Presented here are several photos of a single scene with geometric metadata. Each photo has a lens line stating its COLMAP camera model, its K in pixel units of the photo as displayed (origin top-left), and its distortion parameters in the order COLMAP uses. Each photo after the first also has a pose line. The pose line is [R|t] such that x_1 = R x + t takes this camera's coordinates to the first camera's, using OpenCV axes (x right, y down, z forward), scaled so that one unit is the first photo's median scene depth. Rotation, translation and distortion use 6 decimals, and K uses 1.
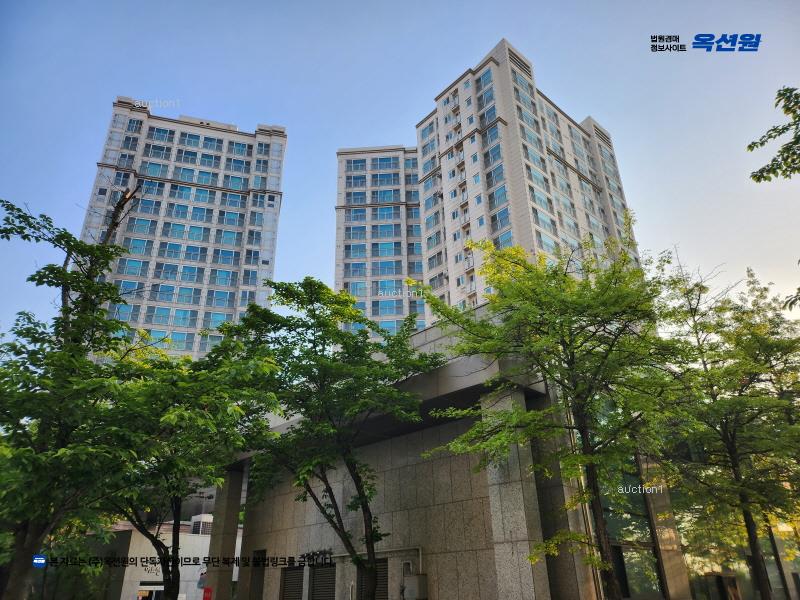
lens RADIAL K [[559.4, 0, 399.7], [0, 559.4, 307.6], [0, 0, 1]] dist [0.015767, -0.023909]
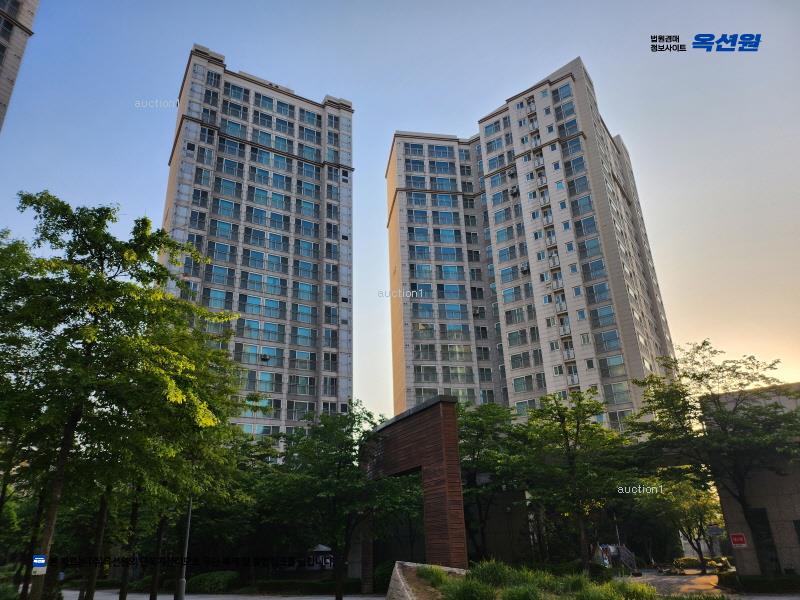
lens RADIAL K [[559.4, 0, 381.8], [0, 559.4, 309.3], [0, 0, 1]] dist [0.015767, -0.023909]
pose [[0.974914, 0.081357, 0.207180, -0.358927], [-0.094390, 0.994080, 0.053806, -0.010972], [-0.201576, -0.072012, 0.976822, -0.026398]]
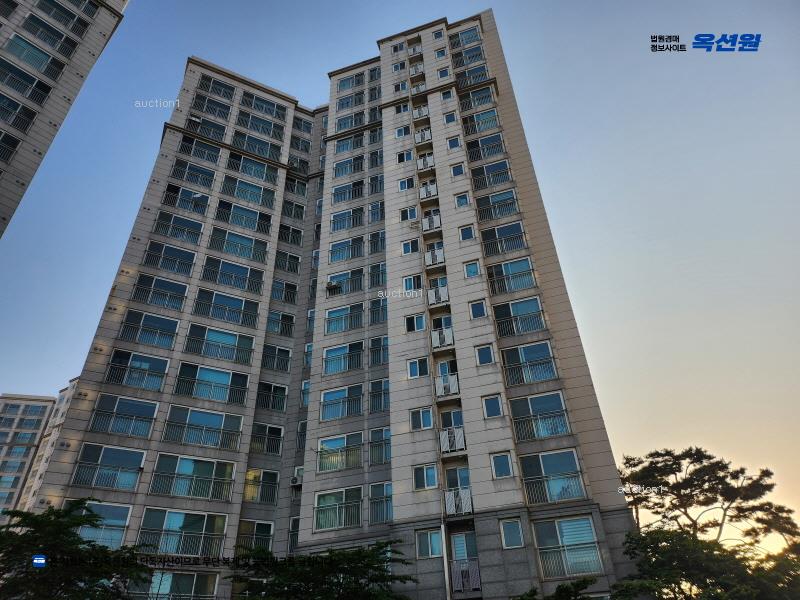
lens RADIAL K [[559.4, 0, 400.8], [0, 559.4, 323.2], [0, 0, 1]] dist [0.015767, -0.023909]
pose [[0.855993, 0.296050, 0.423828, -0.098418], [-0.208640, 0.947900, -0.240737, 0.102638], [-0.473017, 0.117642, 0.873164, 0.443208]]
